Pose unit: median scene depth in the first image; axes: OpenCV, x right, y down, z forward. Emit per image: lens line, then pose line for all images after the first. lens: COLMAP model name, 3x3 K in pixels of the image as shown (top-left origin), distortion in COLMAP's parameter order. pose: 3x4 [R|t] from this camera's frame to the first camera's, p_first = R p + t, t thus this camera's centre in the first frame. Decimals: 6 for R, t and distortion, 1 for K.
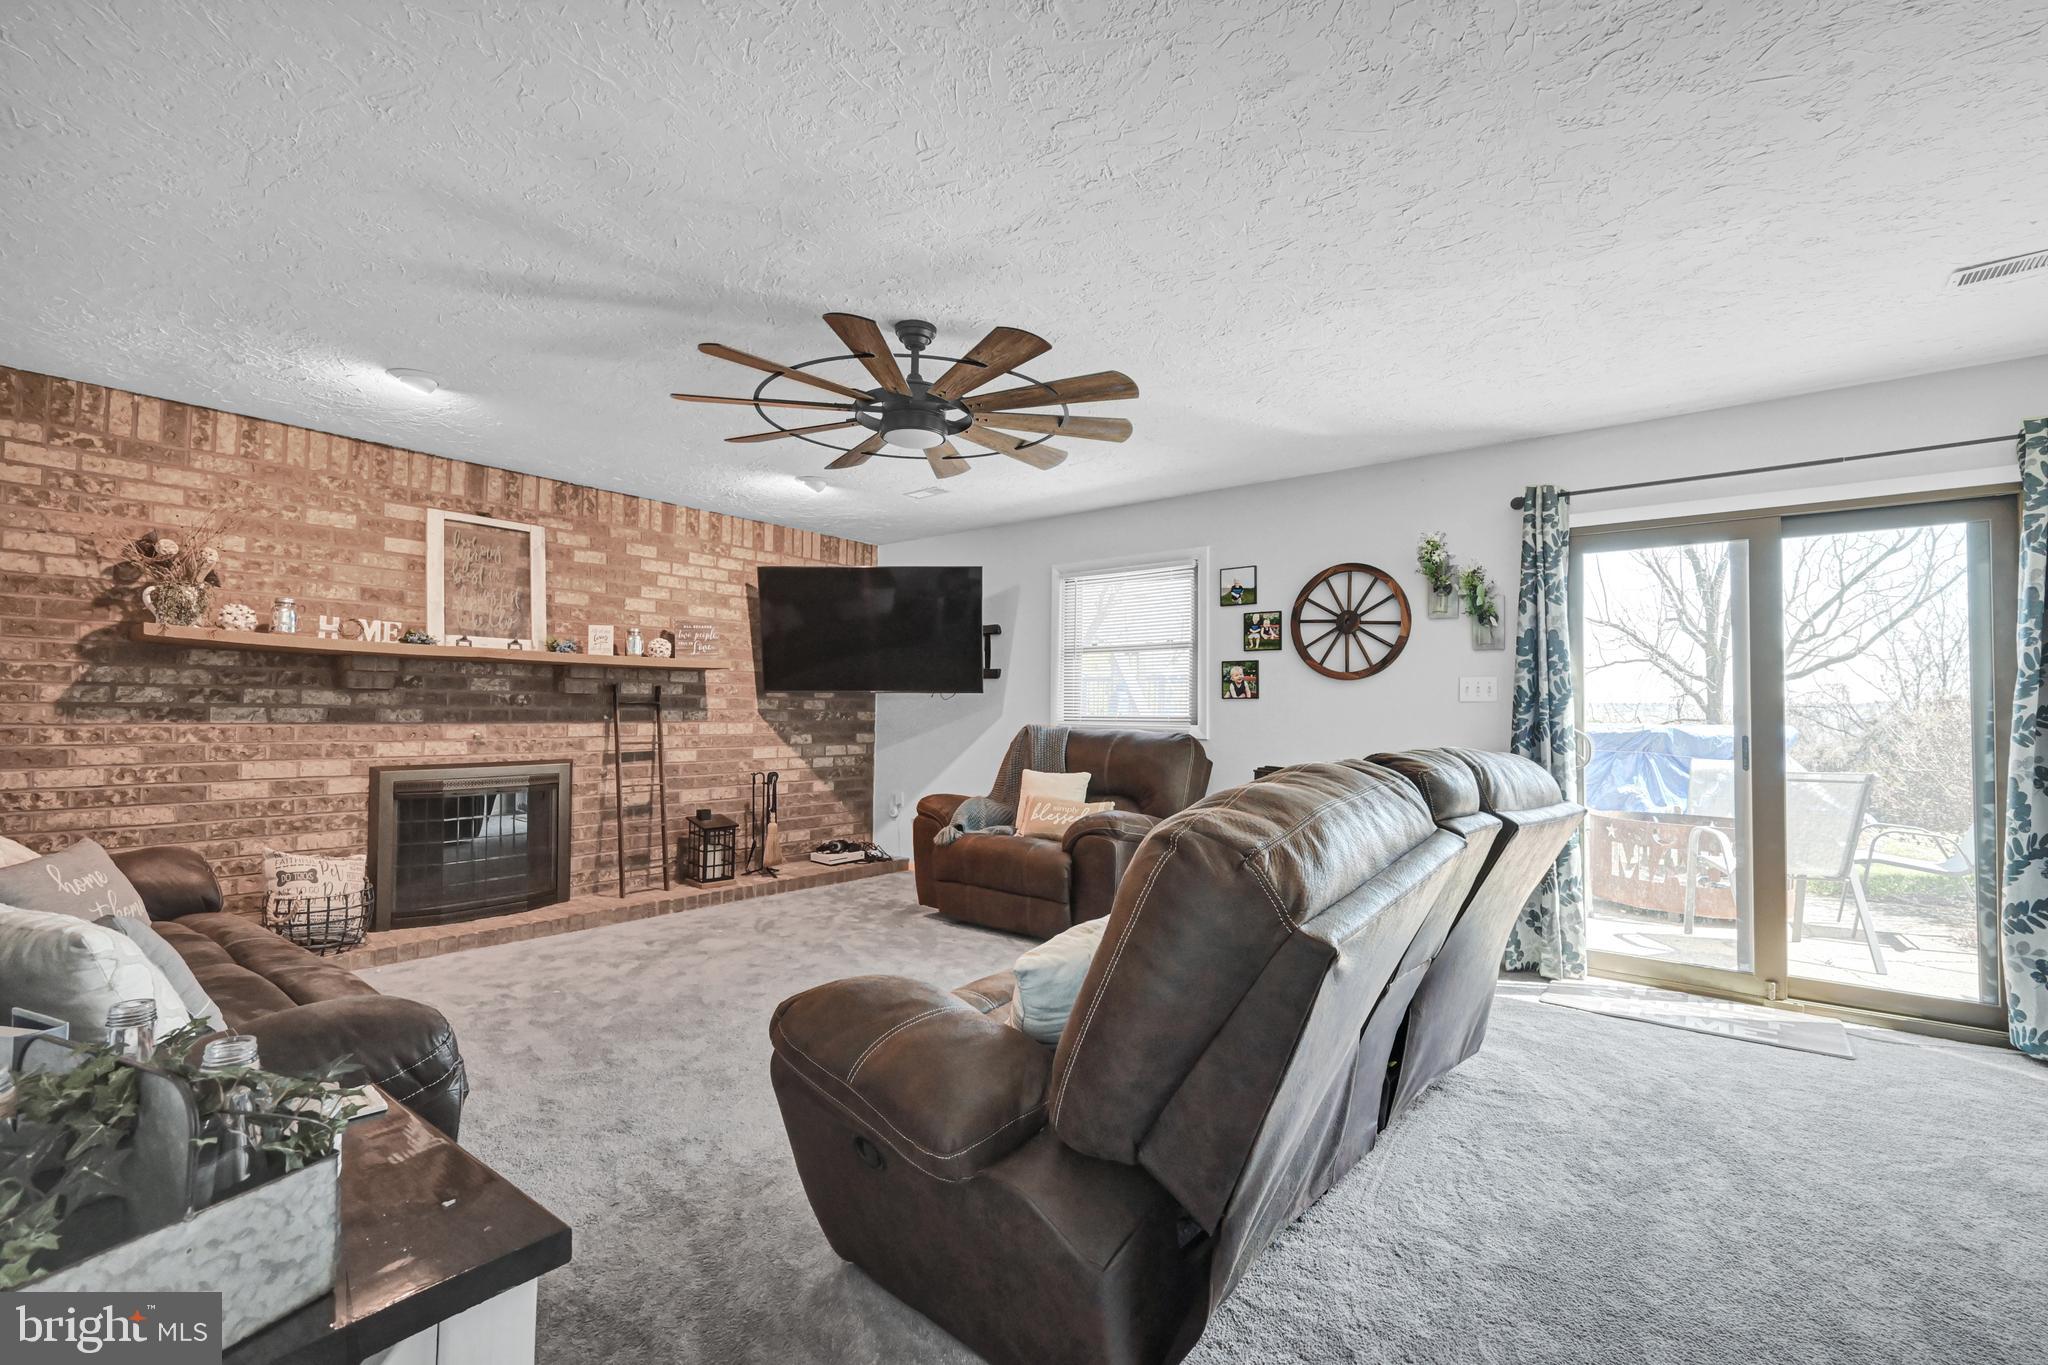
lens RADIAL K [[906.9, 0, 1019.9], [0, 906.9, 686.2], [0, 0, 1]] dist [-0.001393, -0.000256]
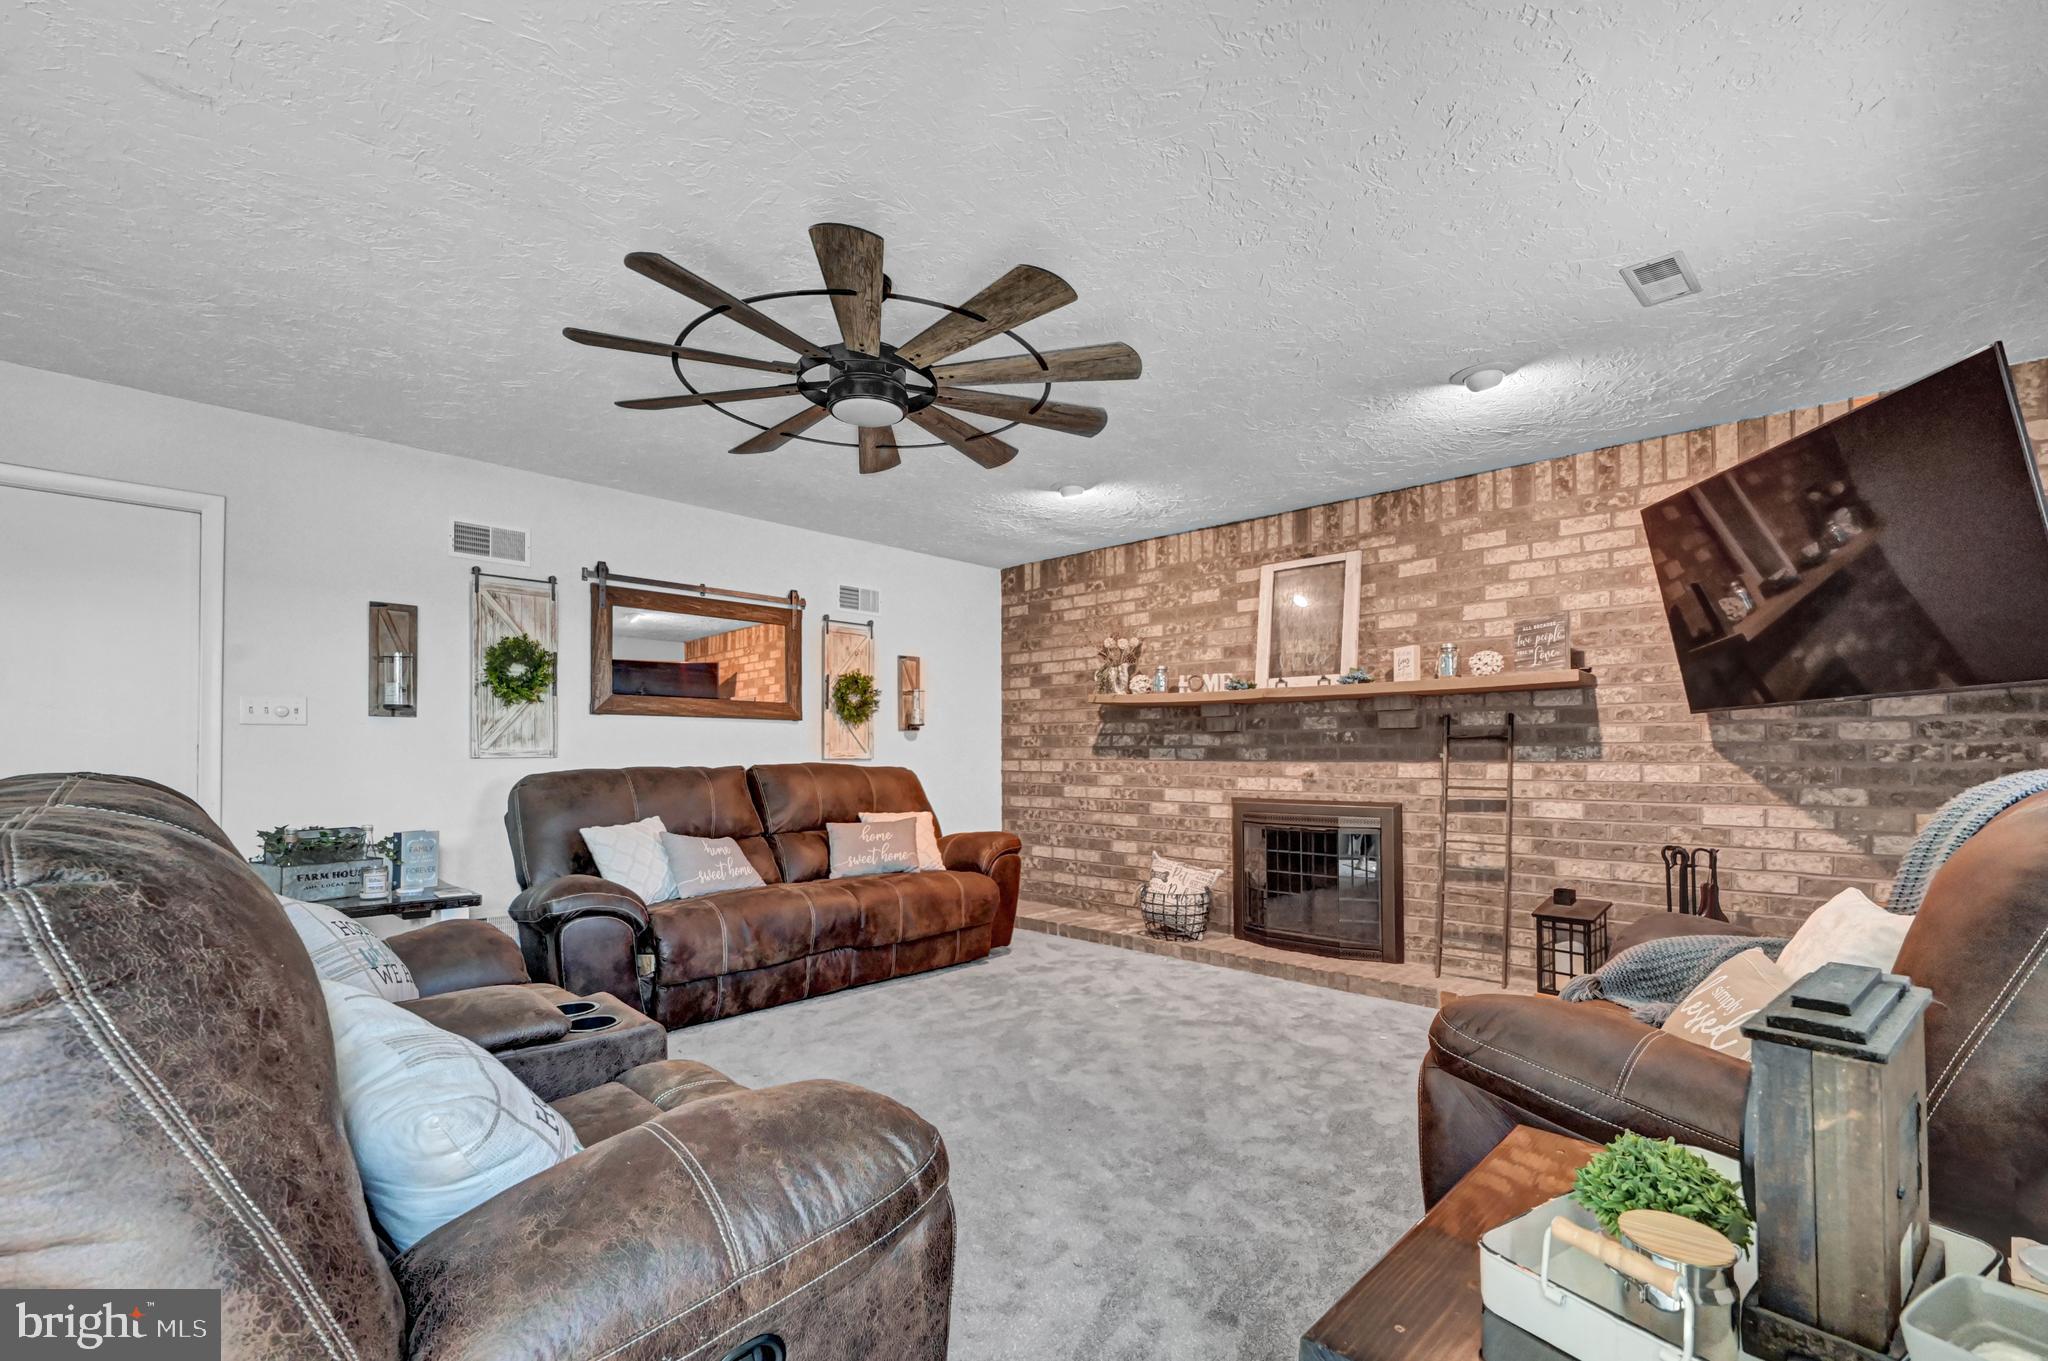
lens RADIAL K [[906.9, 0, 1001.9], [0, 906.9, 747.2], [0, 0, 1]] dist [-0.001393, -0.000256]
pose [[-0.118737, -0.023841, -0.992640, 0.443213], [0.020763, 0.999433, -0.026487, 0.043706], [0.992709, -0.023755, -0.118174, 0.757376]]
